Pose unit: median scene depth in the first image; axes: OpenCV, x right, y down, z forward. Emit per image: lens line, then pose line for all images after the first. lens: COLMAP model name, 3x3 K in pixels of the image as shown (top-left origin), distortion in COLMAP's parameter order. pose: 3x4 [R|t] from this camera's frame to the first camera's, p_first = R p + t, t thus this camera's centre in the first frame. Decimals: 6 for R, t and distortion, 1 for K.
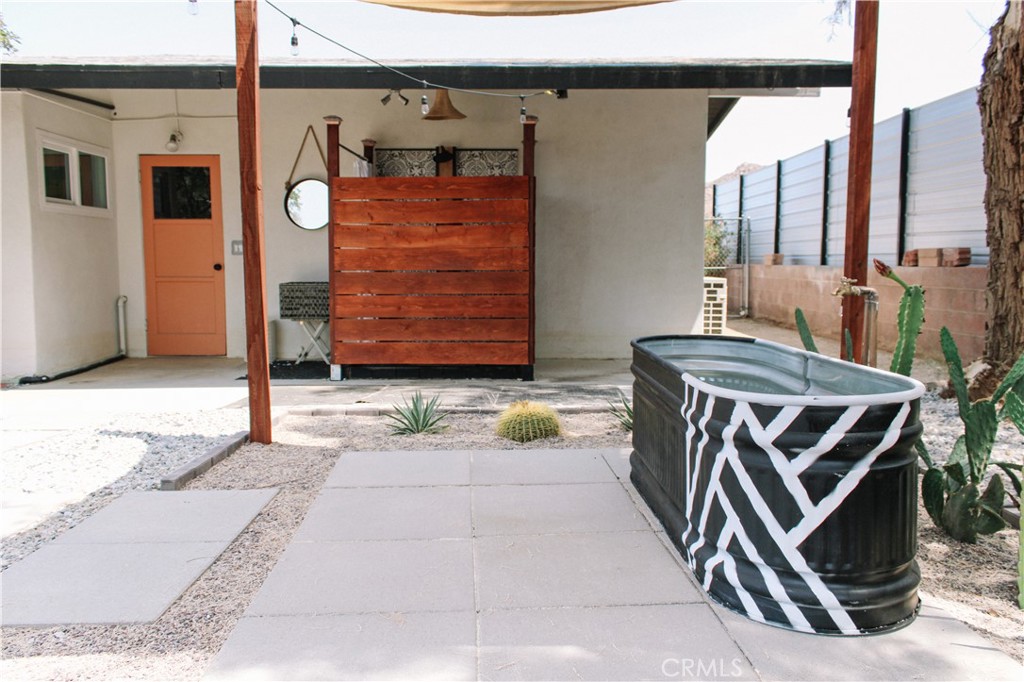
lens RADIAL K [[874.8, 0, 512.0], [0, 874.8, 341.0], [0, 0, 1]] dist [0.000944, 0.021342]
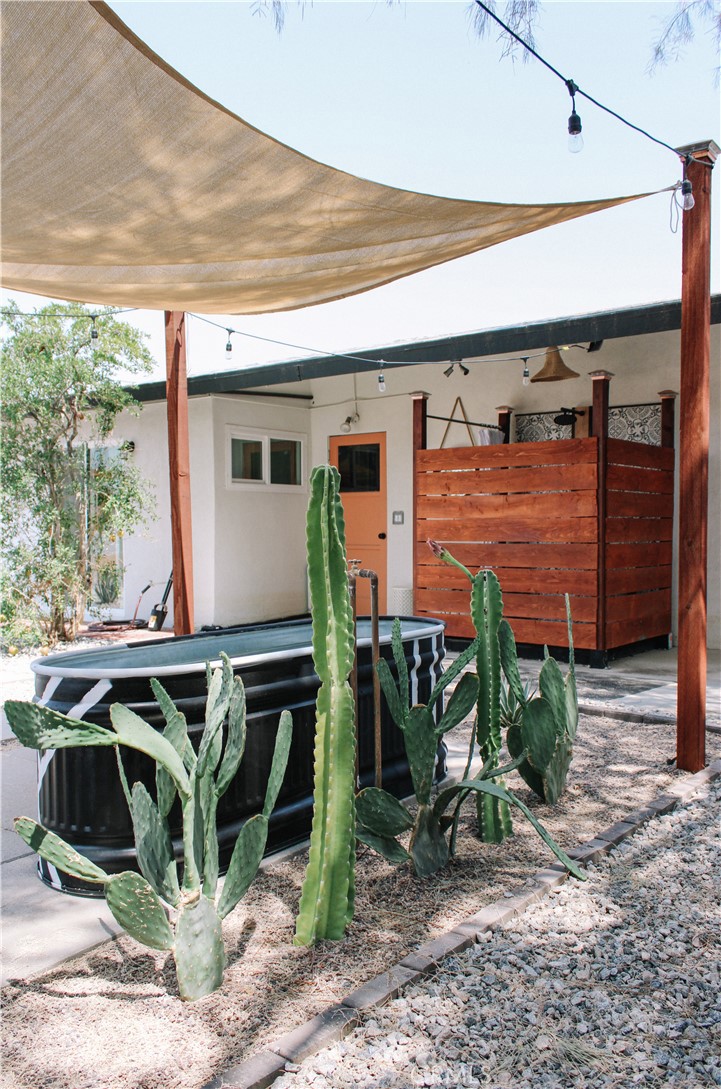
lens RADIAL K [[930.3, 0, 278.6], [0, 930.3, 548.5], [0, 0, 1]] dist [0.000944, 0.021342]
pose [[0.757188, 0.013230, -0.653063, 0.385715], [-0.056163, 0.997411, -0.044911, -0.014333], [0.650778, 0.070684, 0.755971, 0.078147]]
